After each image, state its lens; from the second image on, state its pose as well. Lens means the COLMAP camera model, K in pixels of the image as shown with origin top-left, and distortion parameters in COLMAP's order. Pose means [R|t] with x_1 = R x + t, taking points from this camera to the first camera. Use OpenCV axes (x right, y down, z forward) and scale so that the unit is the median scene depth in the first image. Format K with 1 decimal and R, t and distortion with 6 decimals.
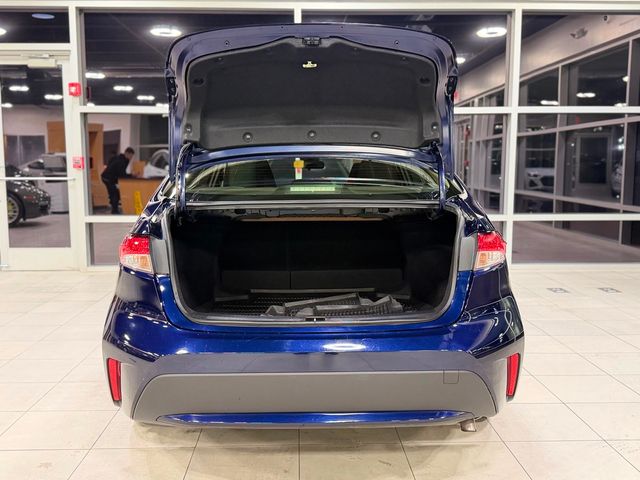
lens RADIAL K [[658.8, 0, 320.0], [0, 658.8, 240.0], [0, 0, 1]] dist [0.068592, -0.011113]
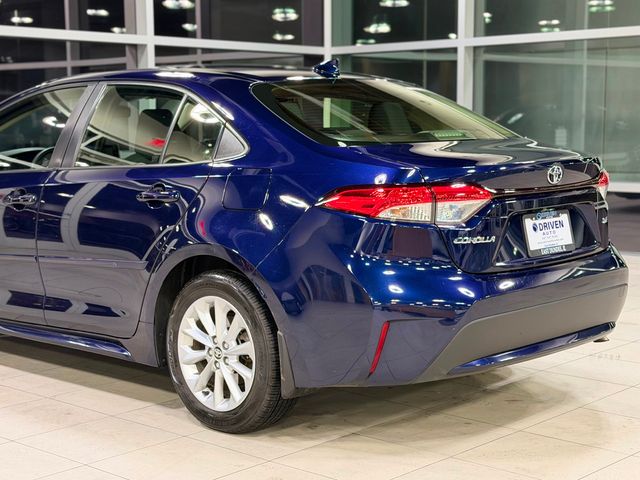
lens RADIAL K [[1105.6, 0, 320.0], [0, 1105.6, 240.0], [0, 0, 1]] dist [0.168081, 0.002619]
pose [[0.698480, -0.084328, 0.710644, -1.219398], [0.087158, 0.995665, 0.032483, 0.008045], [-0.710303, 0.039249, 0.702801, -0.006313]]
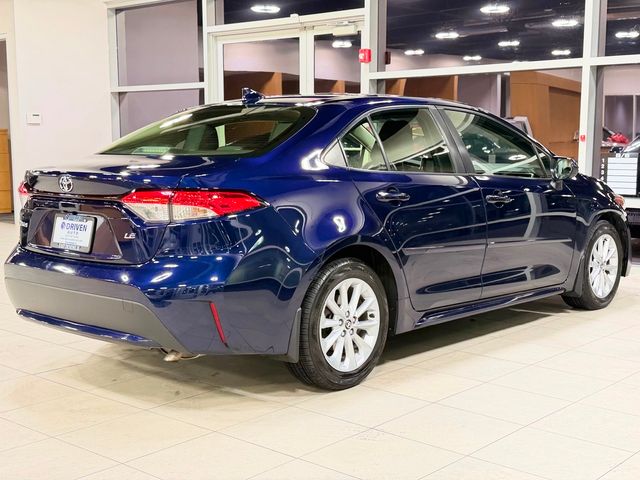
lens RADIAL K [[882.6, 0, 320.0], [0, 882.6, 240.0], [0, 0, 1]] dist [0.163096, -0.090808]
pose [[0.726884, 0.080757, -0.681996, 1.202922], [-0.078747, 0.996313, 0.034046, 0.005502], [0.682231, 0.028958, 0.730563, 0.044763]]
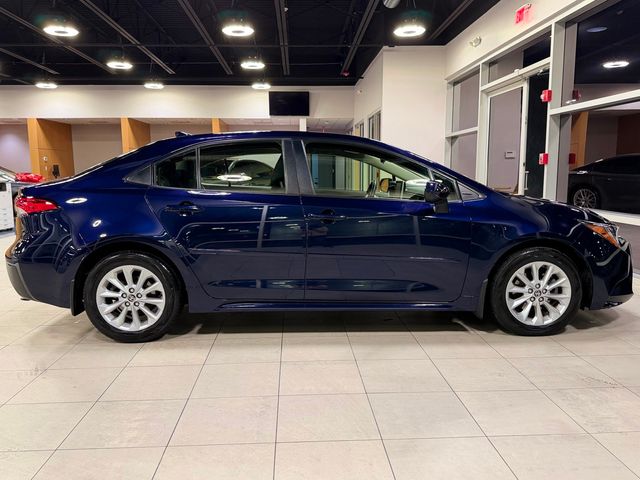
lens RADIAL K [[518.6, 0, 320.0], [0, 518.6, 240.0], [0, 0, 1]] dist [0.107367, -0.085650]
pose [[0.014318, 0.137208, -0.990439, 1.437843], [-0.106275, 0.985138, 0.134938, -0.147560], [0.994234, 0.103327, 0.028687, 1.490470]]
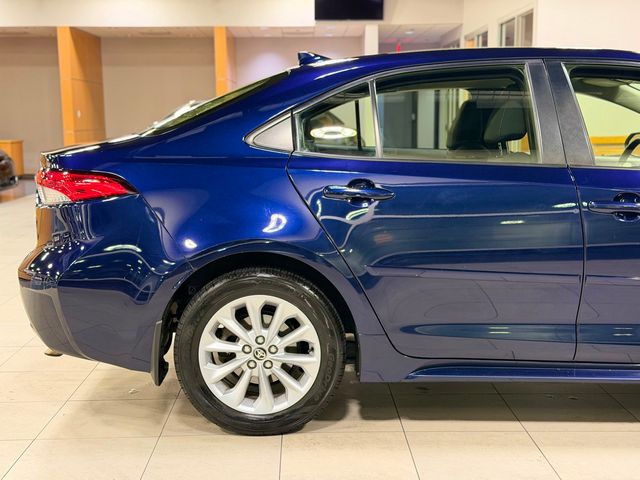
lens RADIAL K [[889.8, 0, 320.0], [0, 889.8, 240.0], [0, 0, 1]] dist [0.153474, -0.067339]
pose [[-0.015757, 0.142864, -0.989617, 1.355716], [-0.103129, 0.984229, 0.143728, -0.121610], [0.994543, 0.104323, -0.000775, 1.177437]]
